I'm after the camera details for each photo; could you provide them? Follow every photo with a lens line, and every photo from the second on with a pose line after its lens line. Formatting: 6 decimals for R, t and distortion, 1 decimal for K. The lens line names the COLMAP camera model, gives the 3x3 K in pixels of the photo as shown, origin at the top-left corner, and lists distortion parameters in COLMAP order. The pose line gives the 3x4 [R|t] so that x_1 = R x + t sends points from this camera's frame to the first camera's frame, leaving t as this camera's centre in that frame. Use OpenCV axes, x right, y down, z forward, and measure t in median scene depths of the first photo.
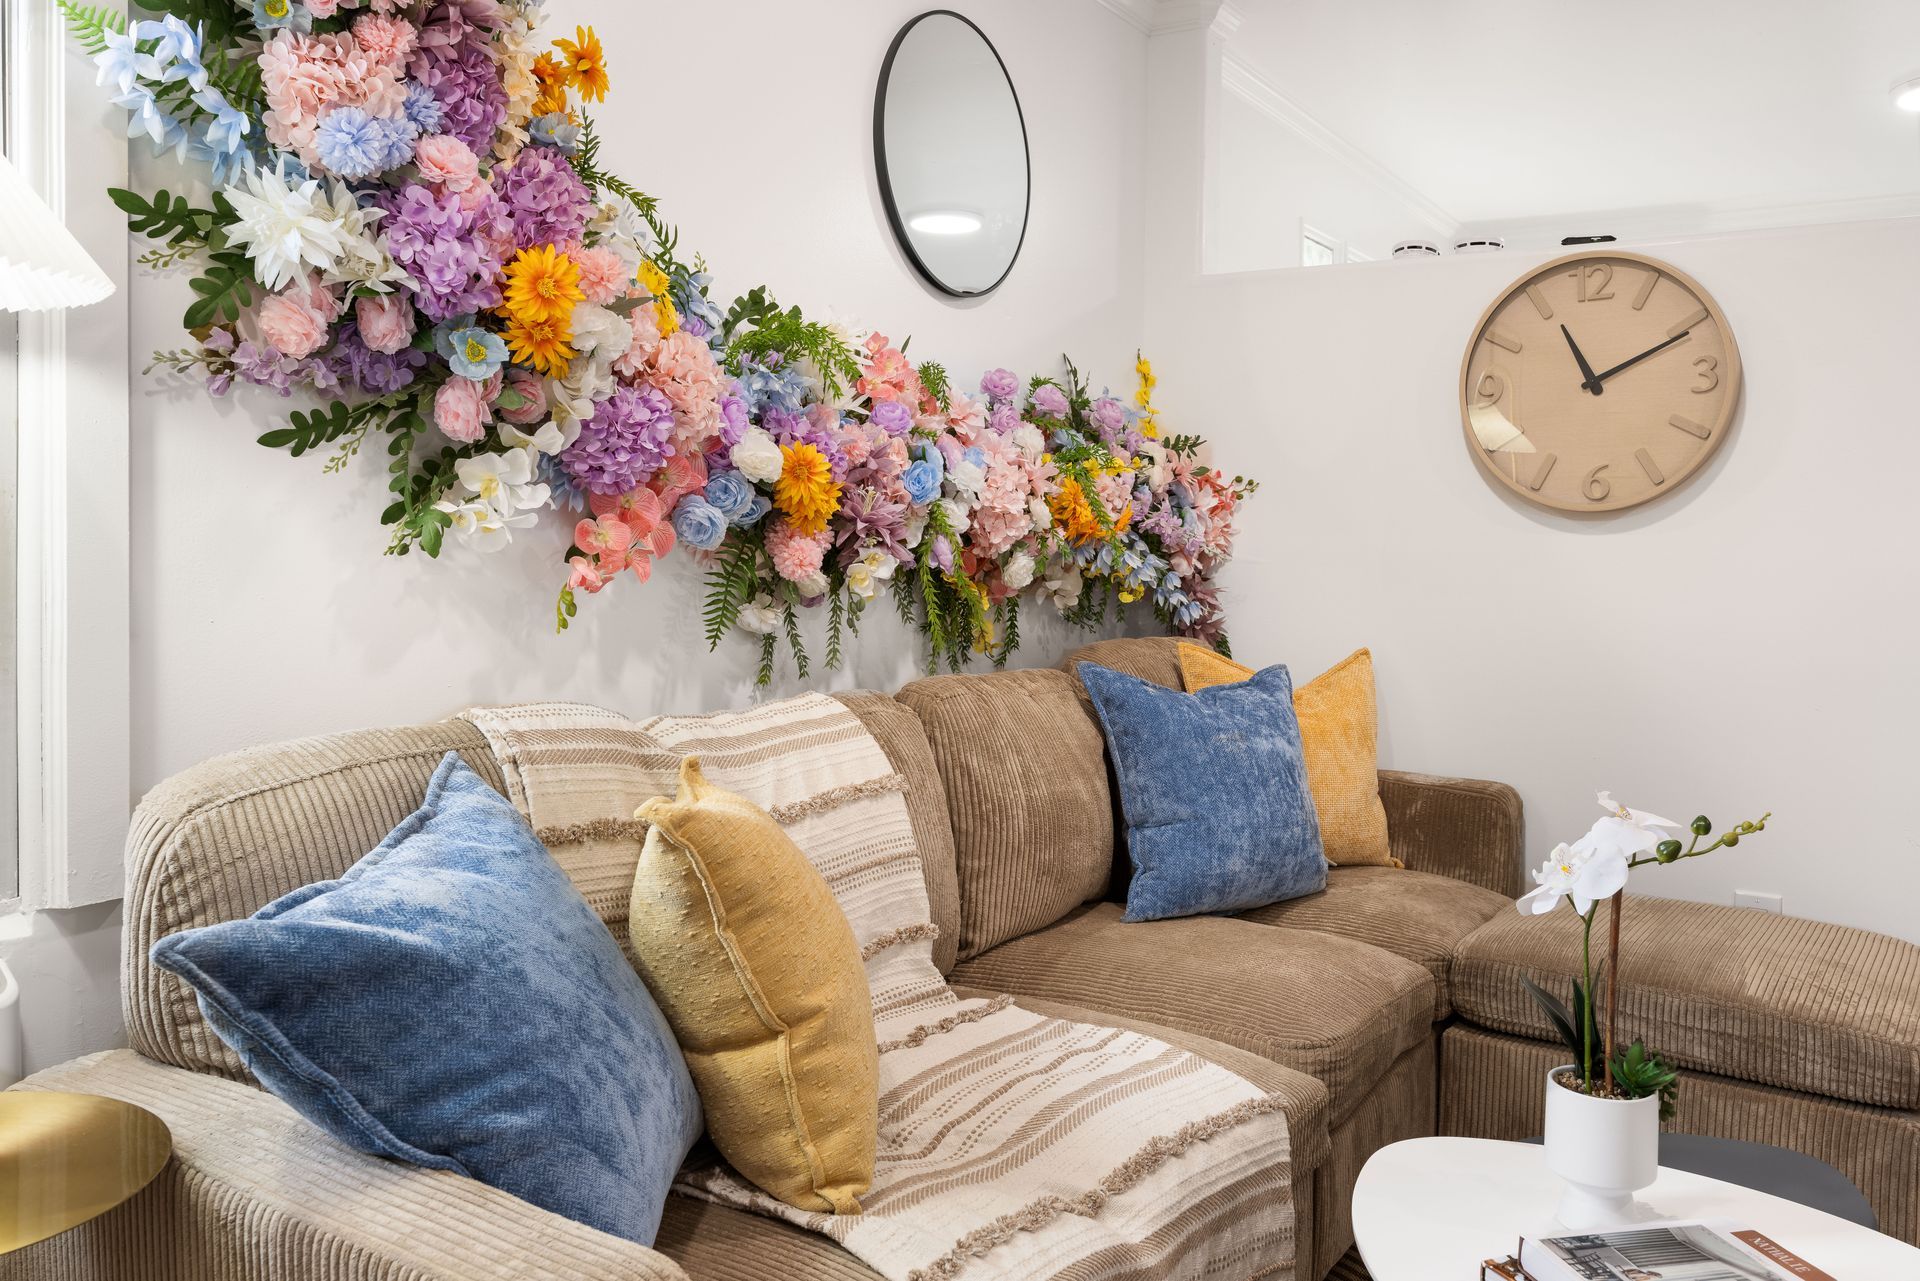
lens RADIAL K [[1550.6, 0, 991.3], [0, 1550.6, 576.1], [0, 0, 1]] dist [-0.001232, -0.000592]
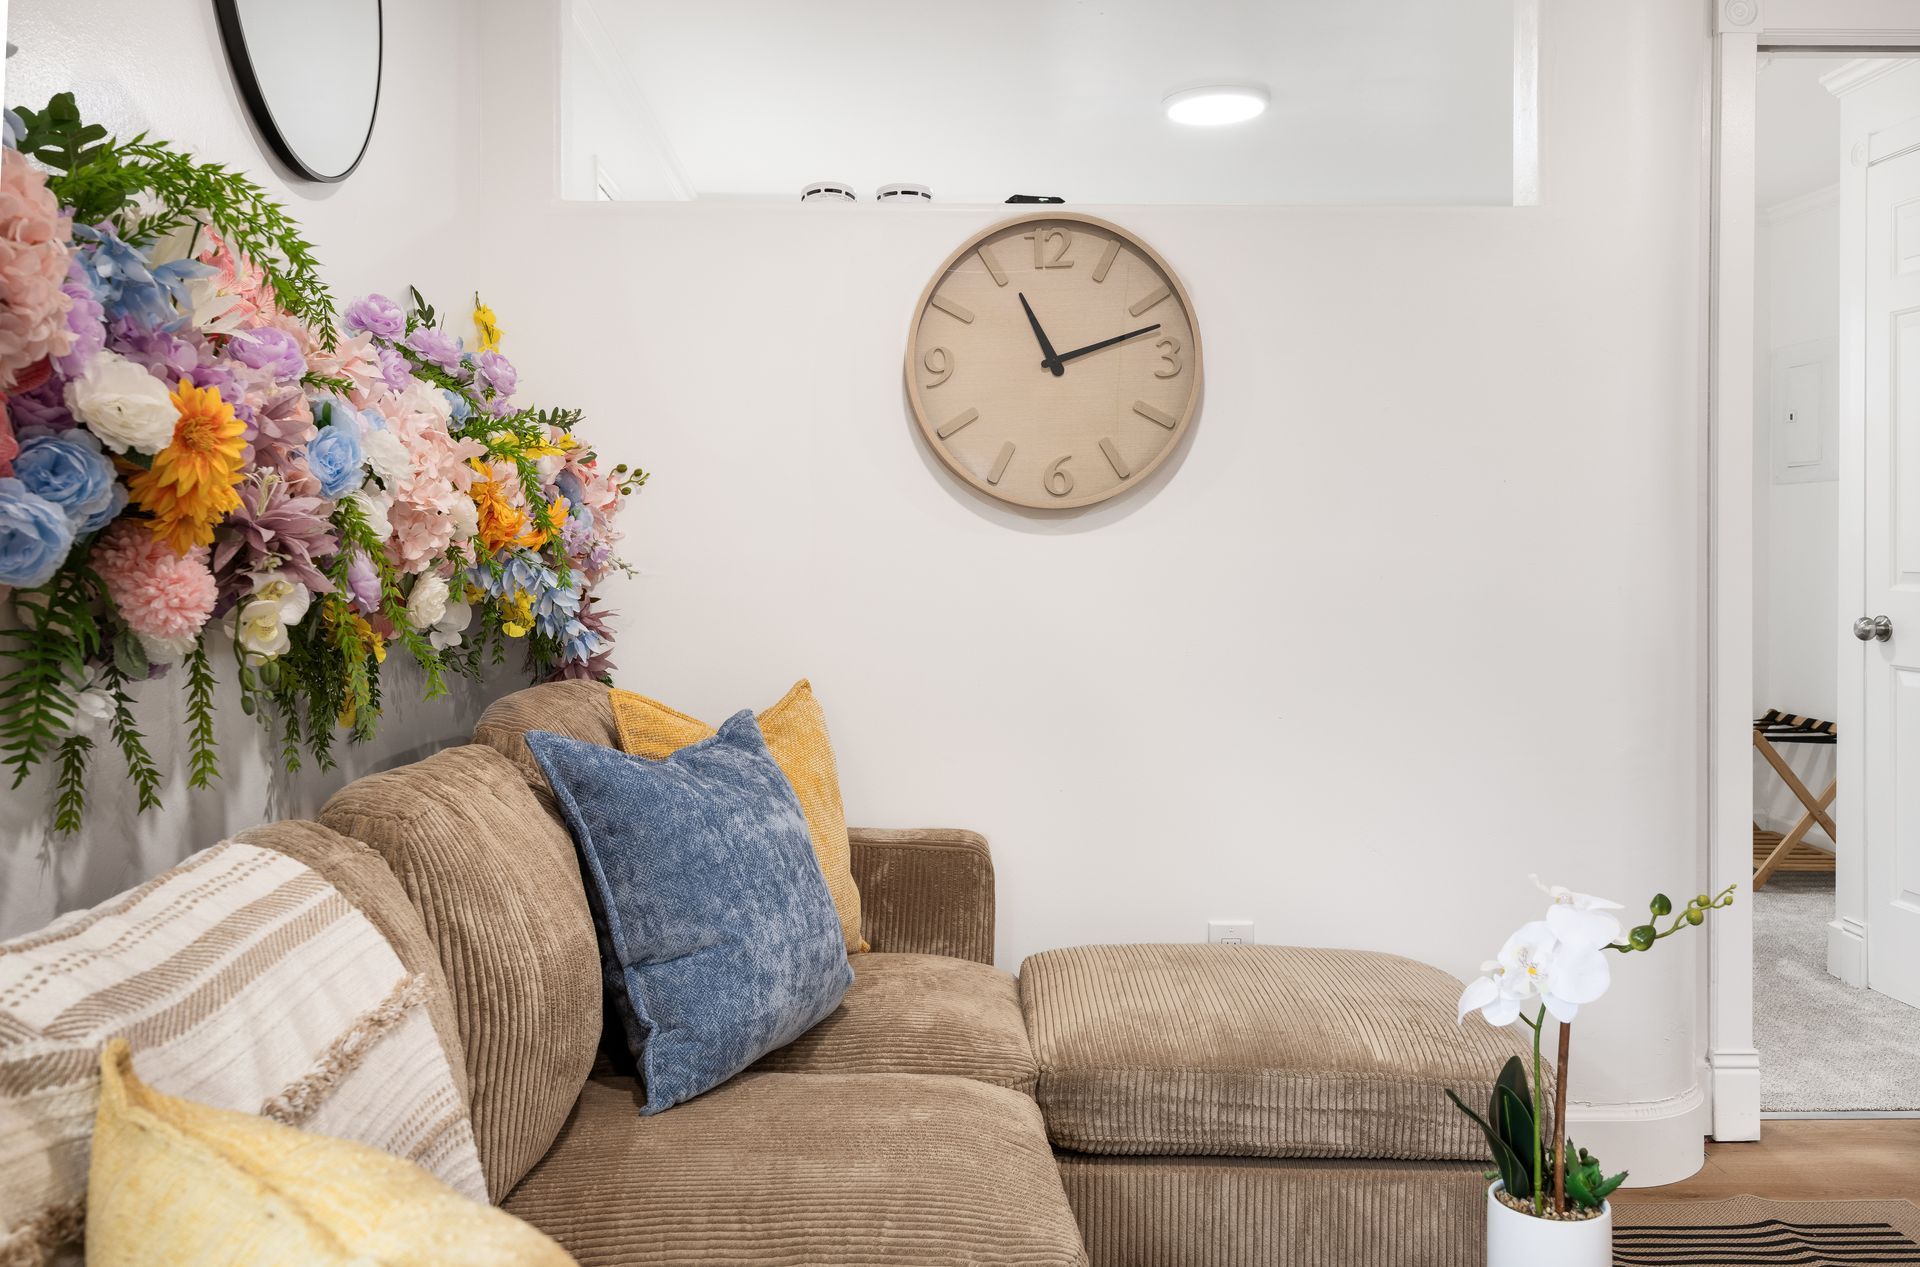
lens RADIAL K [[1571.1, 0, 951.4], [0, 1571.1, 539.9], [0, 0, 1]] dist [0.010115, -0.013287]
pose [[0.837446, -0.013309, 0.546358, -0.187423], [0.026765, 0.999503, -0.016678, -0.013831], [-0.545864, 0.028590, 0.837386, 0.369688]]
